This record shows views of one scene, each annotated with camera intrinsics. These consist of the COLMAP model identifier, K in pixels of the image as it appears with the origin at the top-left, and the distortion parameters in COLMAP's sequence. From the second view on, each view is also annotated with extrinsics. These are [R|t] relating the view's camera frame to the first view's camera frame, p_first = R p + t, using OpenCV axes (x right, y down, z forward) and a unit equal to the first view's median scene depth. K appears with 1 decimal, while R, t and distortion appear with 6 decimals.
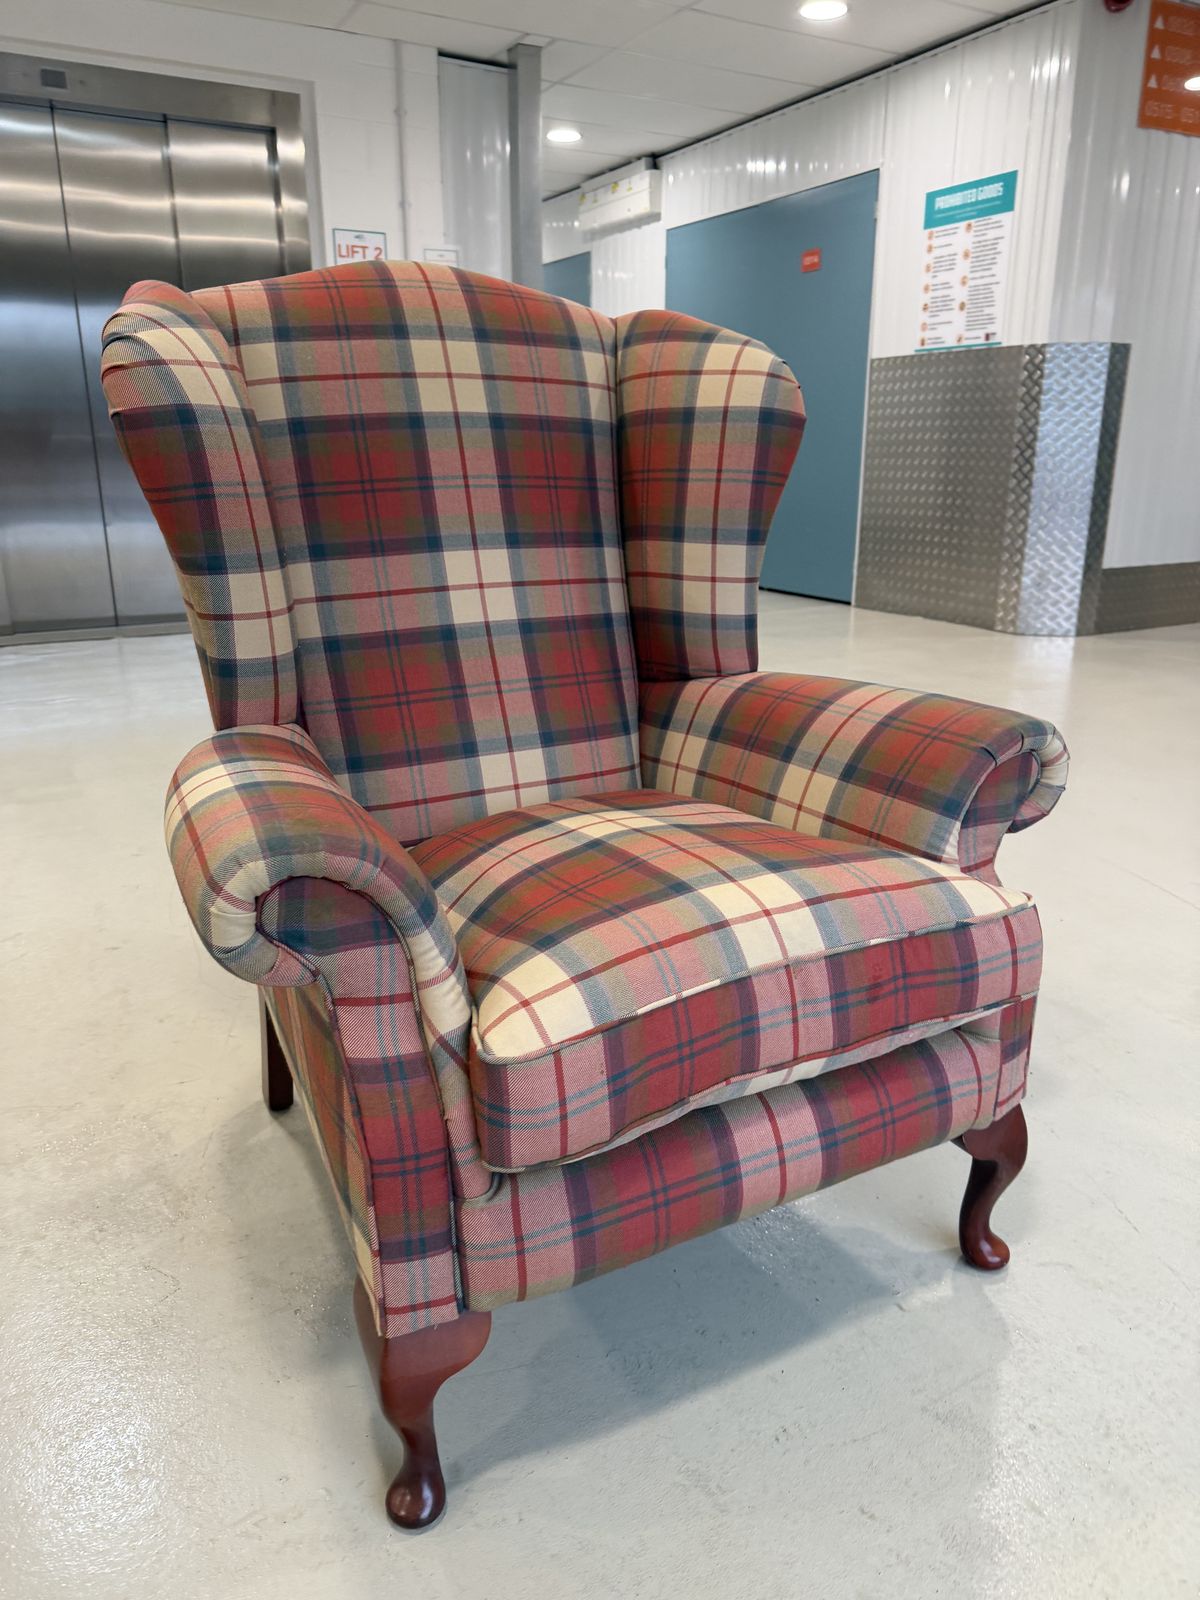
lens RADIAL K [[1110.2, 0, 600.0], [0, 1110.2, 800.0], [0, 0, 1]] dist [0.136142, -0.230753]
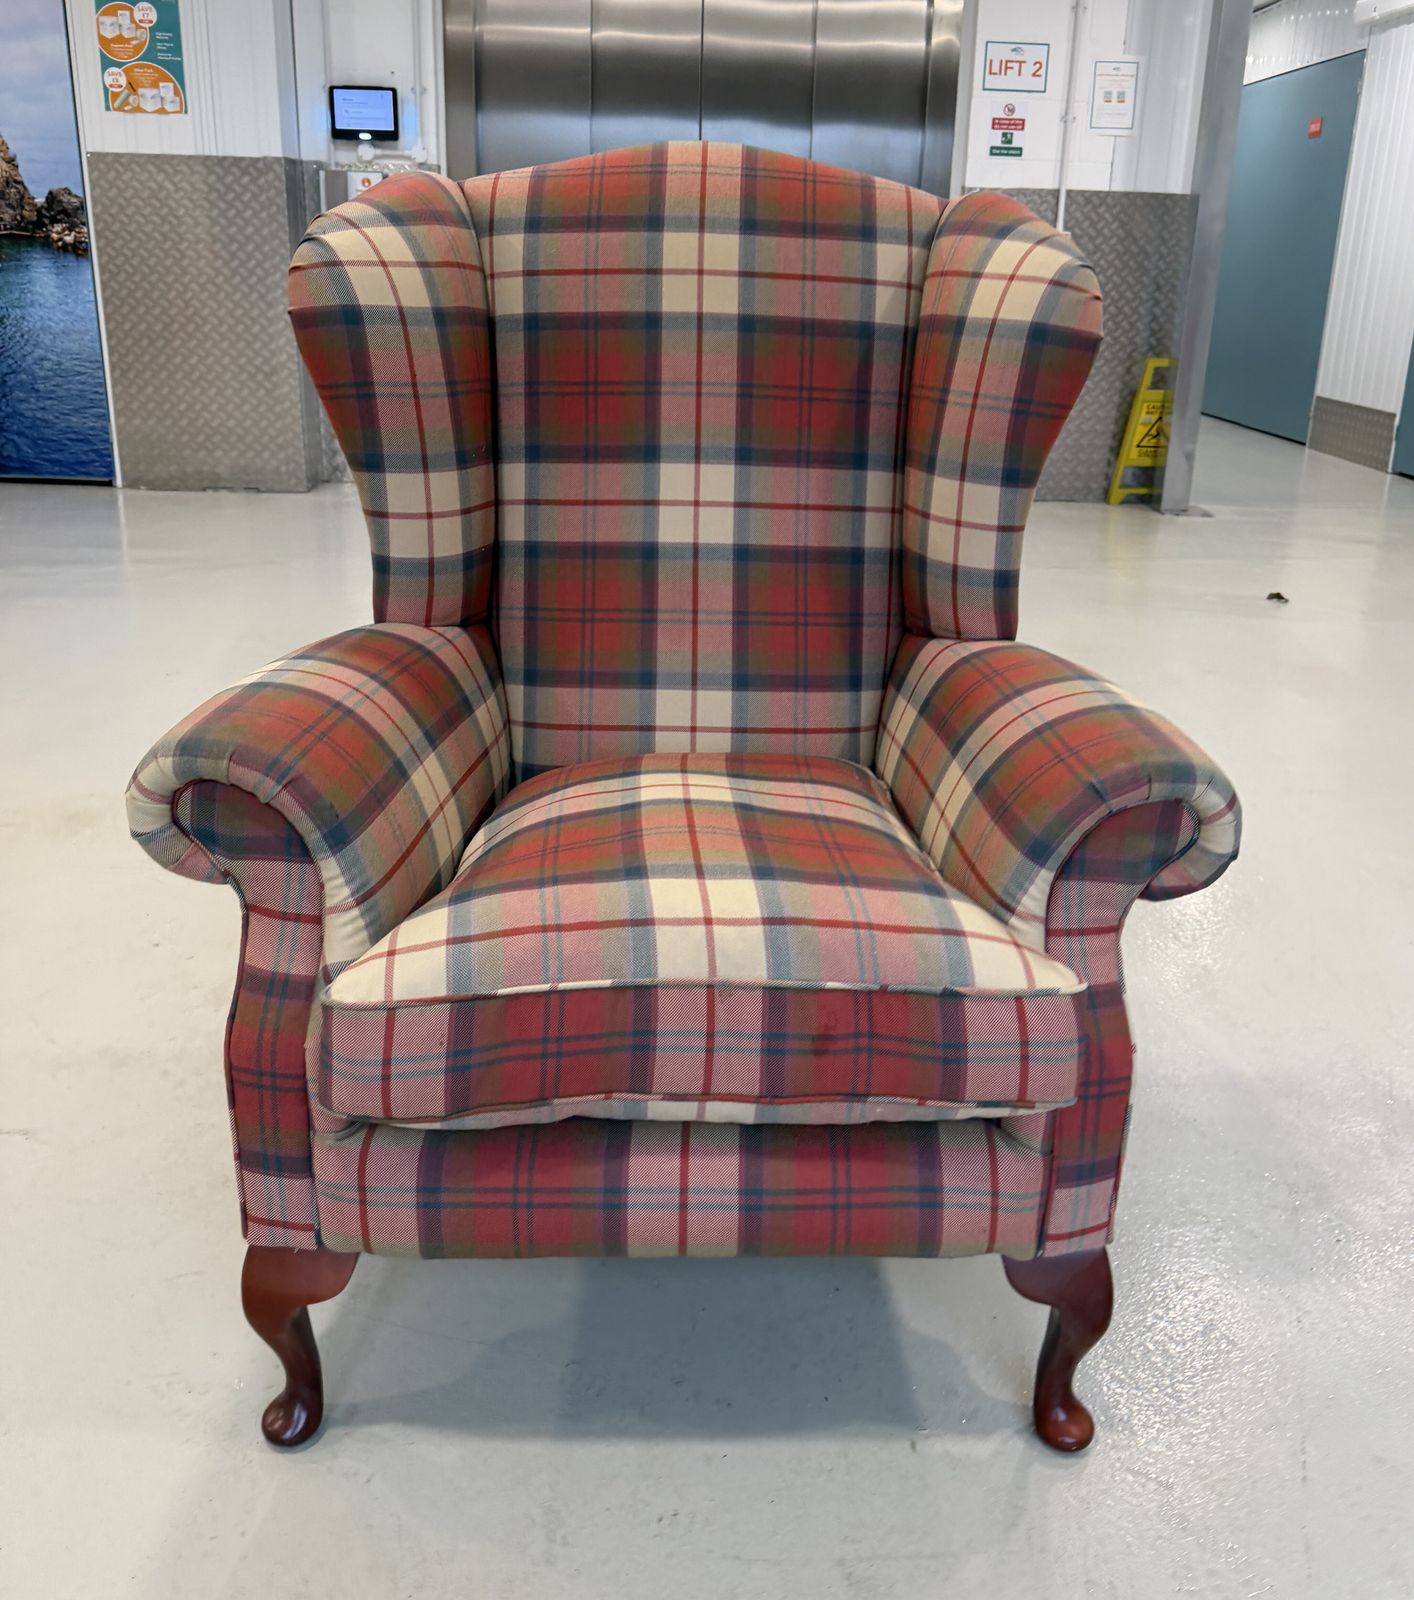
lens RADIAL K [[1347.2, 0, 734.3], [0, 1347.2, 700.1], [0, 0, 1]] dist [0.134801, -0.202809]
pose [[0.894595, 0.163411, -0.415928, 0.414194], [-0.165980, 0.985665, 0.030255, -0.075211], [0.414909, 0.041970, 0.908894, 0.025969]]
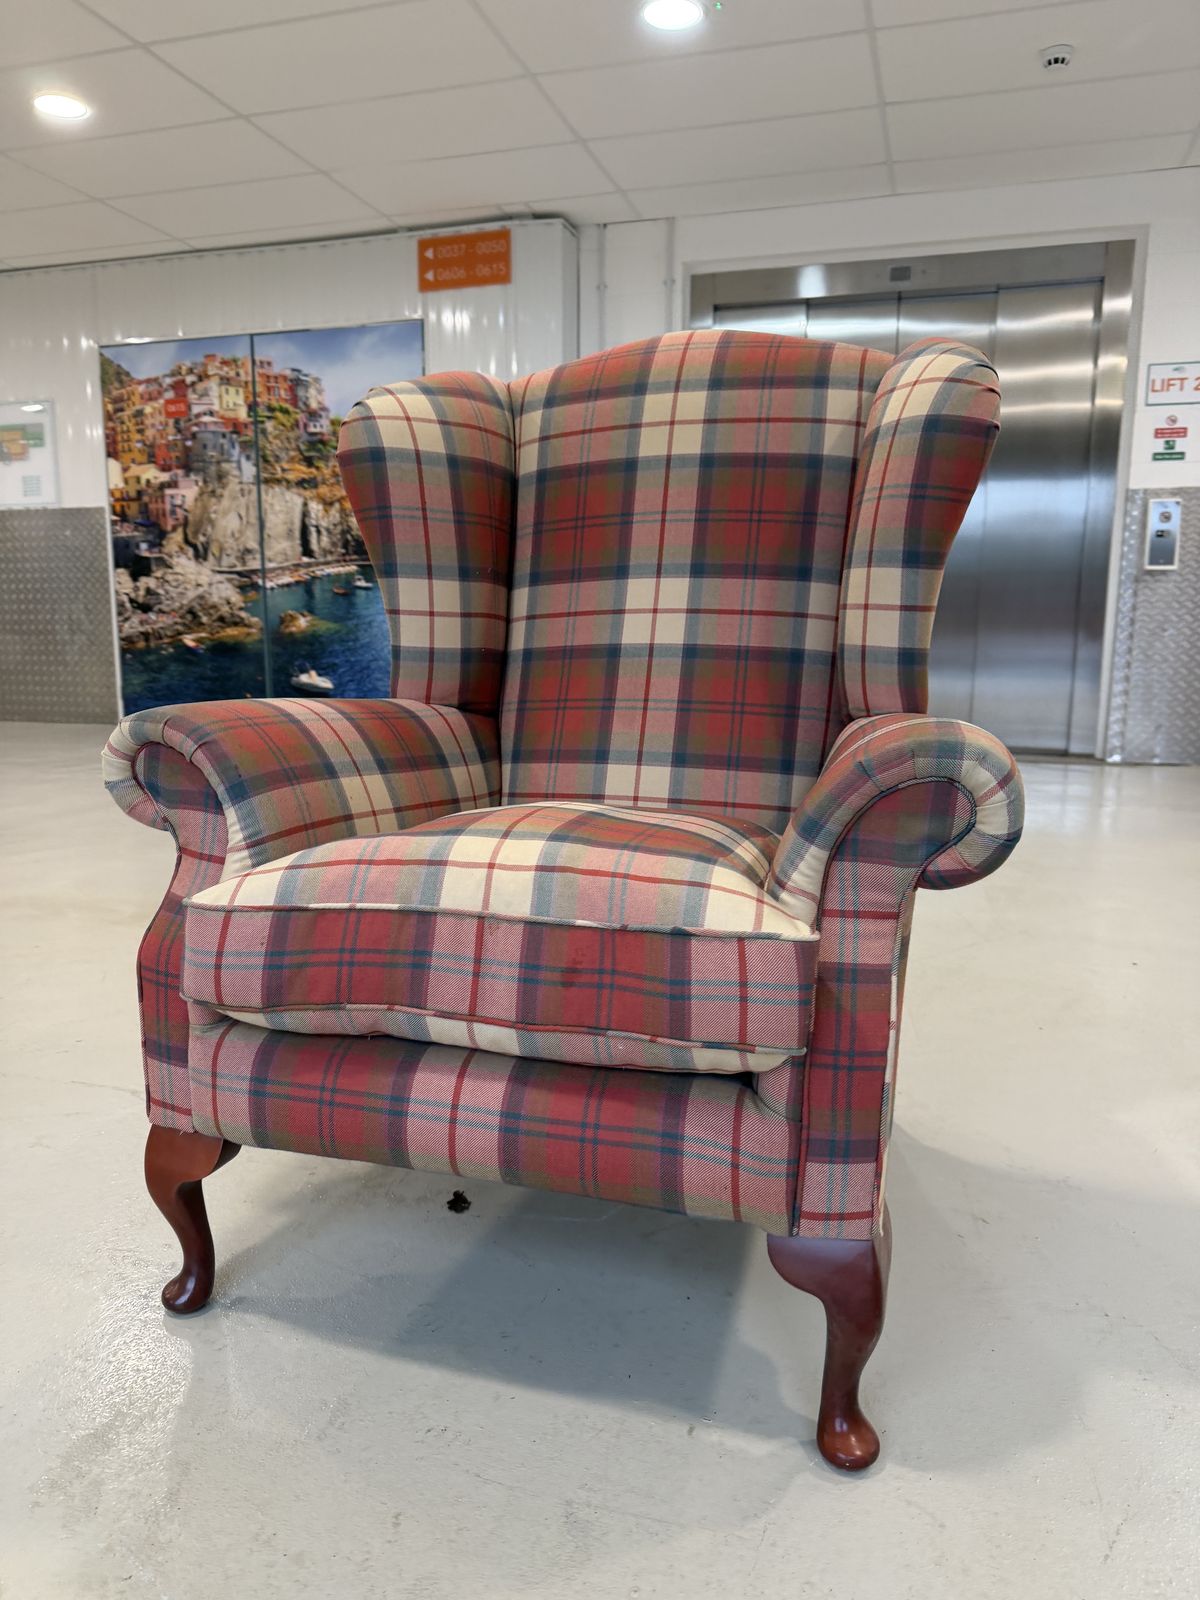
lens RADIAL K [[1101.5, 0, 585.4], [0, 1101.5, 817.4], [0, 0, 1]] dist [0.138668, -0.224086]
pose [[0.693780, 0.133349, -0.707734, 0.638522], [-0.223714, 0.973998, -0.035785, 0.054125], [0.684560, 0.183157, 0.705572, 0.254577]]
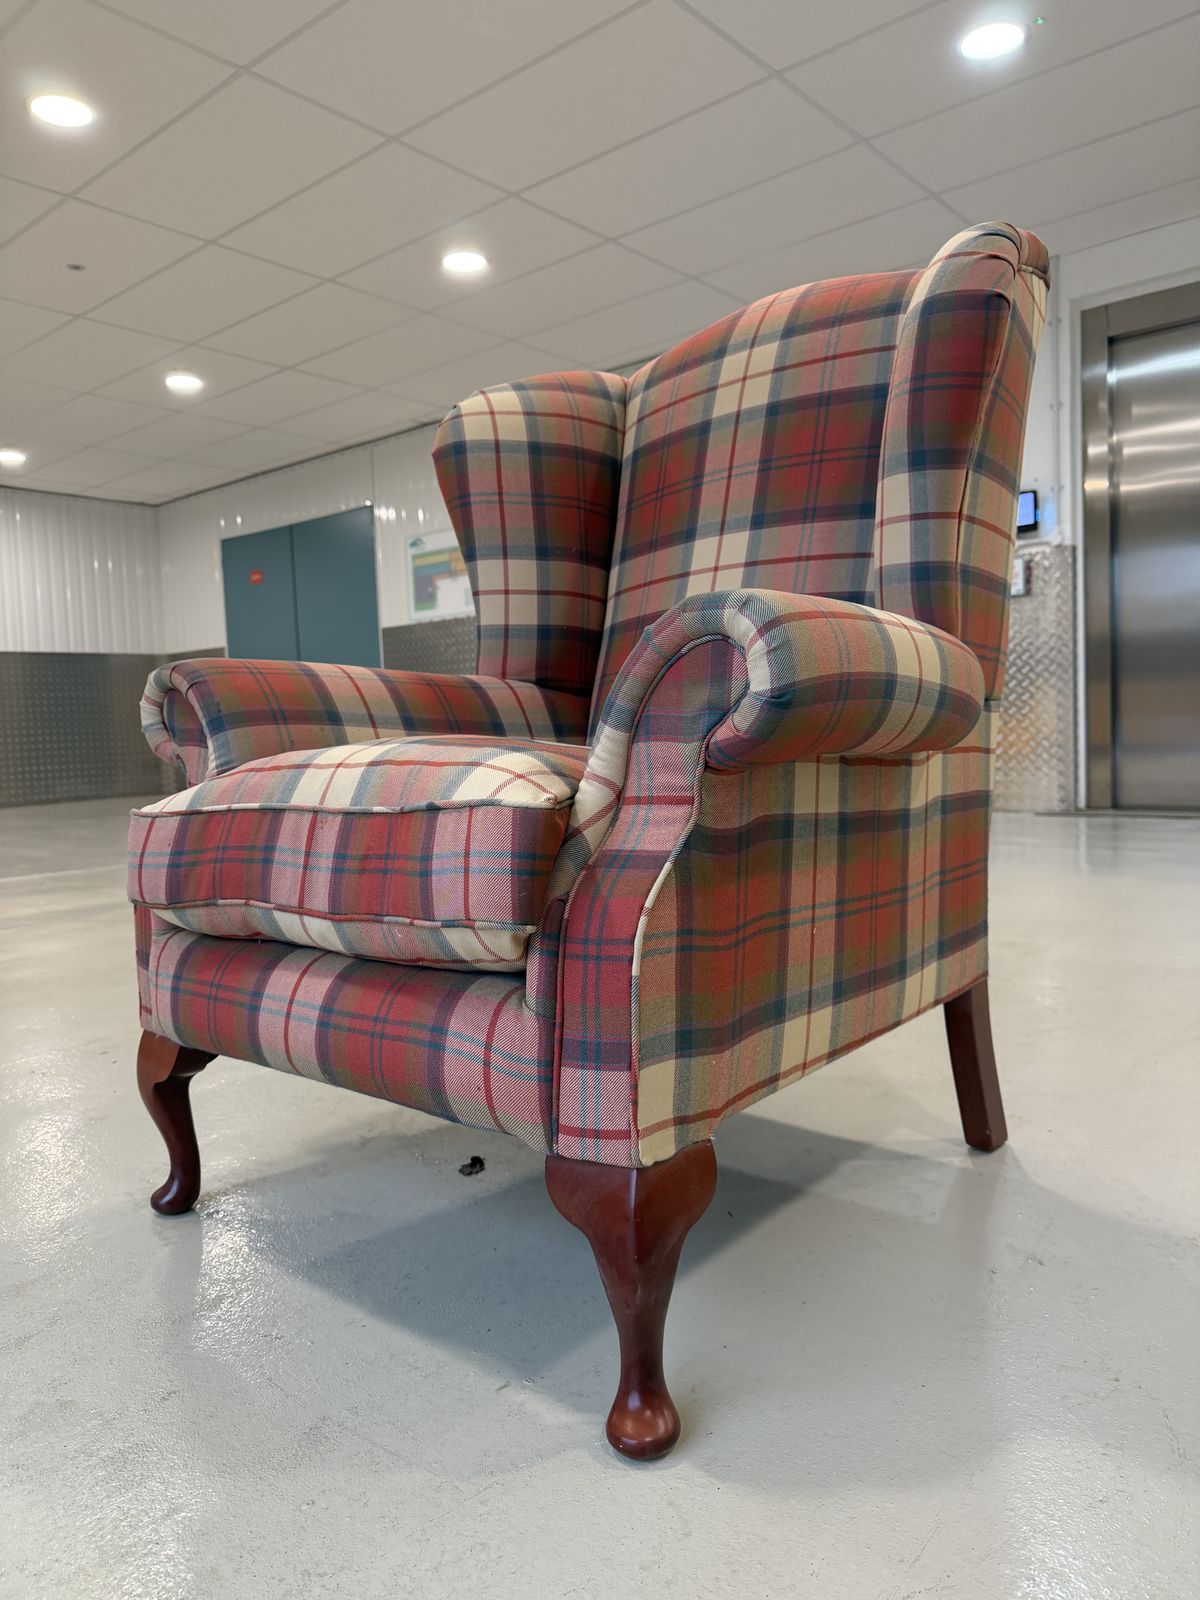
lens RADIAL K [[1110.2, 0, 600.0], [0, 1110.2, 800.0], [0, 0, 1]] dist [0.136142, -0.230753]
pose [[0.359815, 0.051389, -0.931607, 0.834657], [-0.248243, 0.967765, -0.042496, 0.082782], [0.899393, 0.246555, 0.360973, 0.609731]]
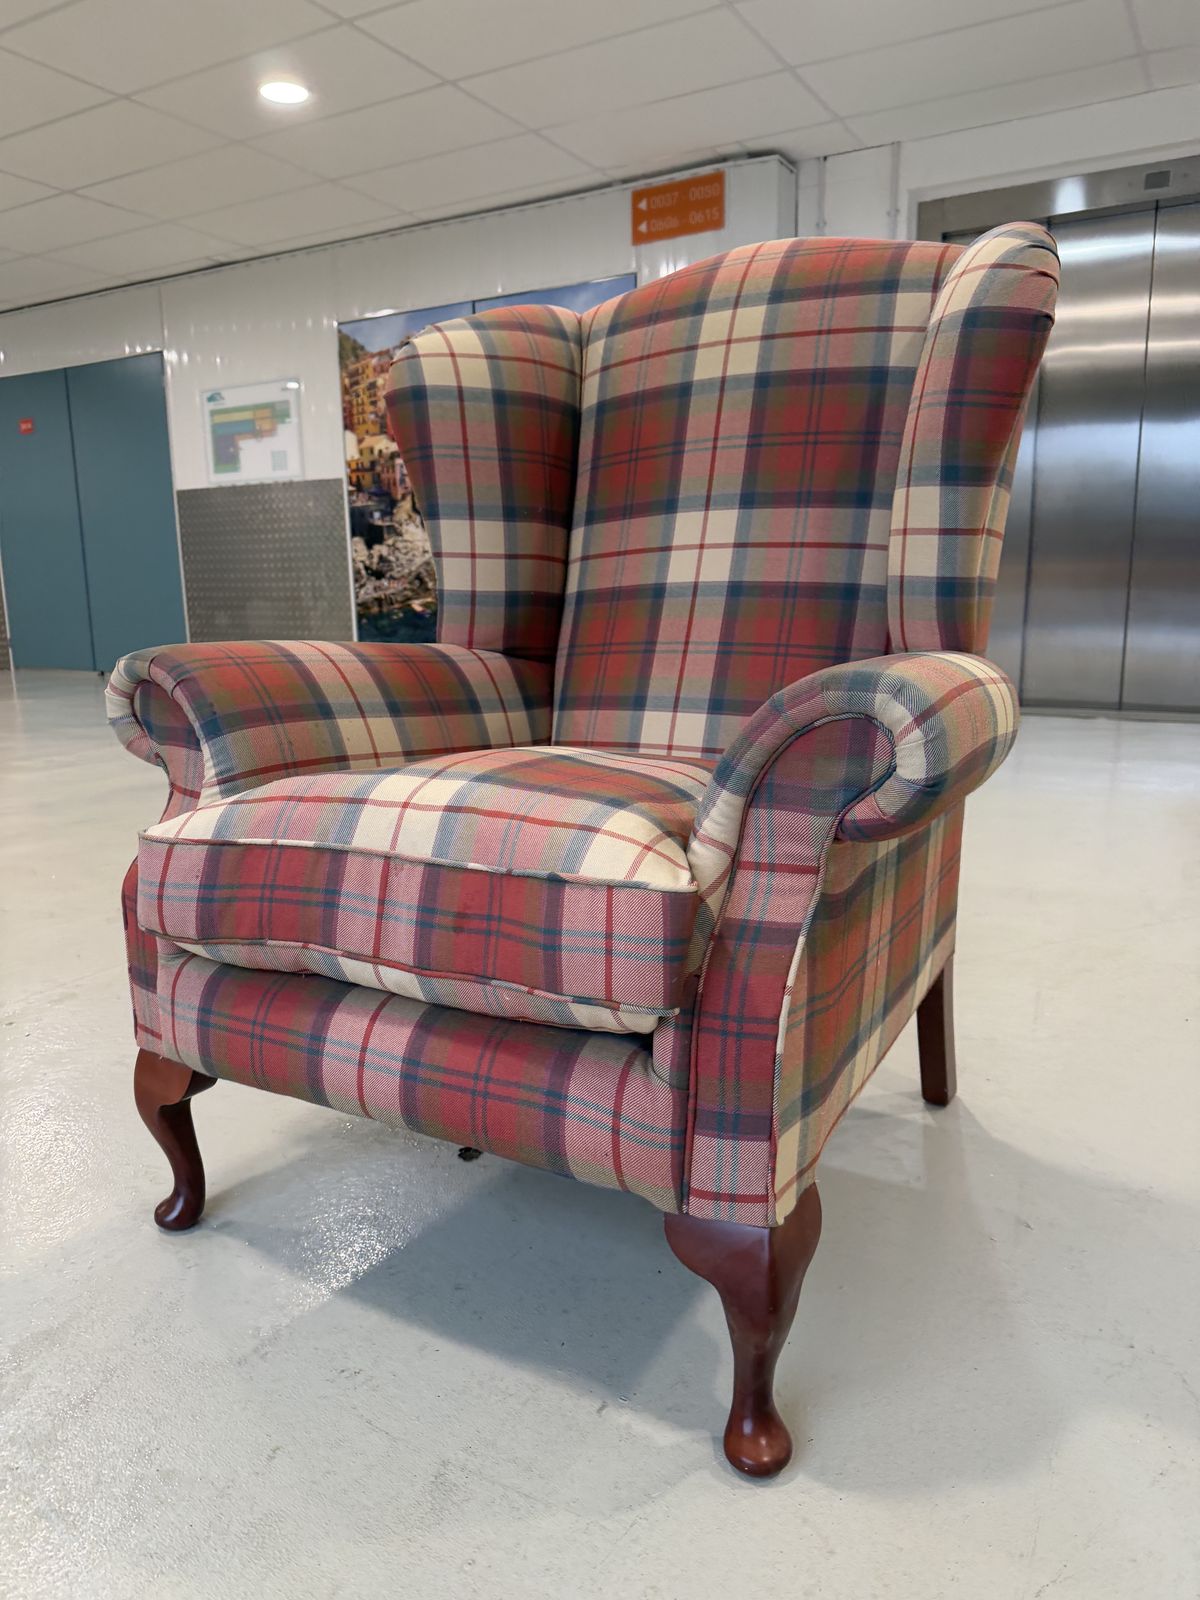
lens RADIAL K [[1107.5, 0, 593.6], [0, 1107.5, 812.6], [0, 0, 1]] dist [0.133274, -0.222618]
pose [[0.520607, 0.168257, -0.837053, 0.735176], [-0.245750, 0.968431, 0.041821, 0.020242], [0.817665, 0.183933, 0.545521, 0.436964]]
